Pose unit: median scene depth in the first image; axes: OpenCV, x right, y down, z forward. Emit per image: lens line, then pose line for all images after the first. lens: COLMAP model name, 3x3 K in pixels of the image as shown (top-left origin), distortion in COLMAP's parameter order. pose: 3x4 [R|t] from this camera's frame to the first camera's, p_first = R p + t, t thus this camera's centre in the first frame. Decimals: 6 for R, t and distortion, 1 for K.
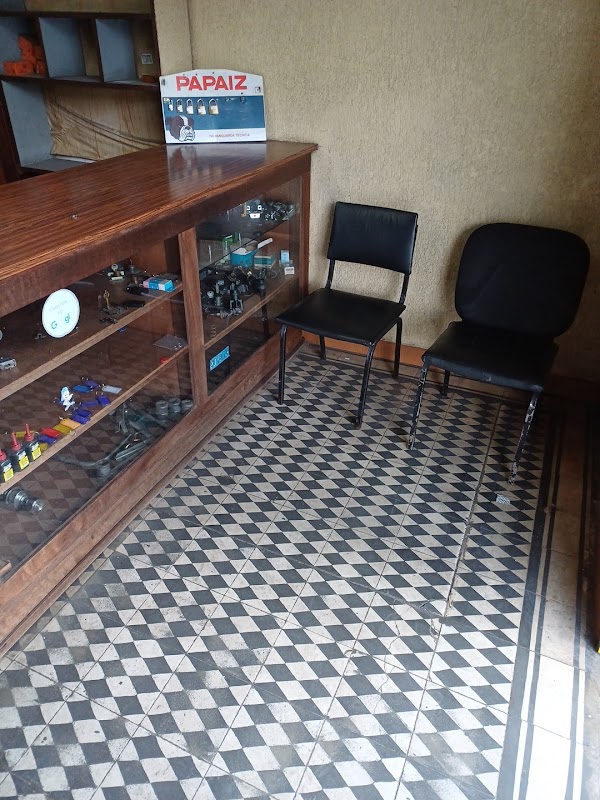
lens RADIAL K [[585.5, 0, 300.5], [0, 585.5, 373.4], [0, 0, 1]] dist [0.069373, -0.075244]
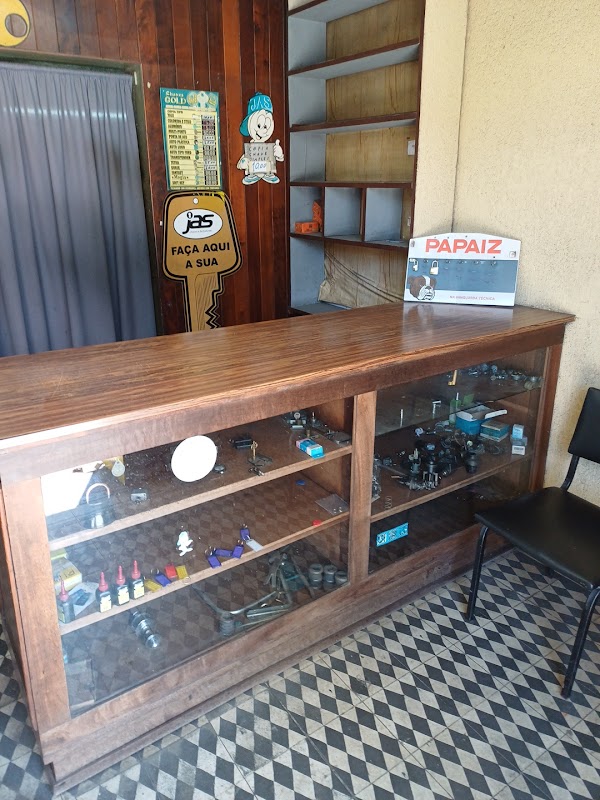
lens RADIAL K [[585.5, 0, 300.5], [0, 585.5, 373.4], [0, 0, 1]] dist [0.069373, -0.075244]
pose [[0.855115, 0.149361, -0.496458, 0.147052], [-0.254806, 0.955042, -0.151557, -0.089002], [0.451501, 0.256099, 0.854728, 0.128281]]
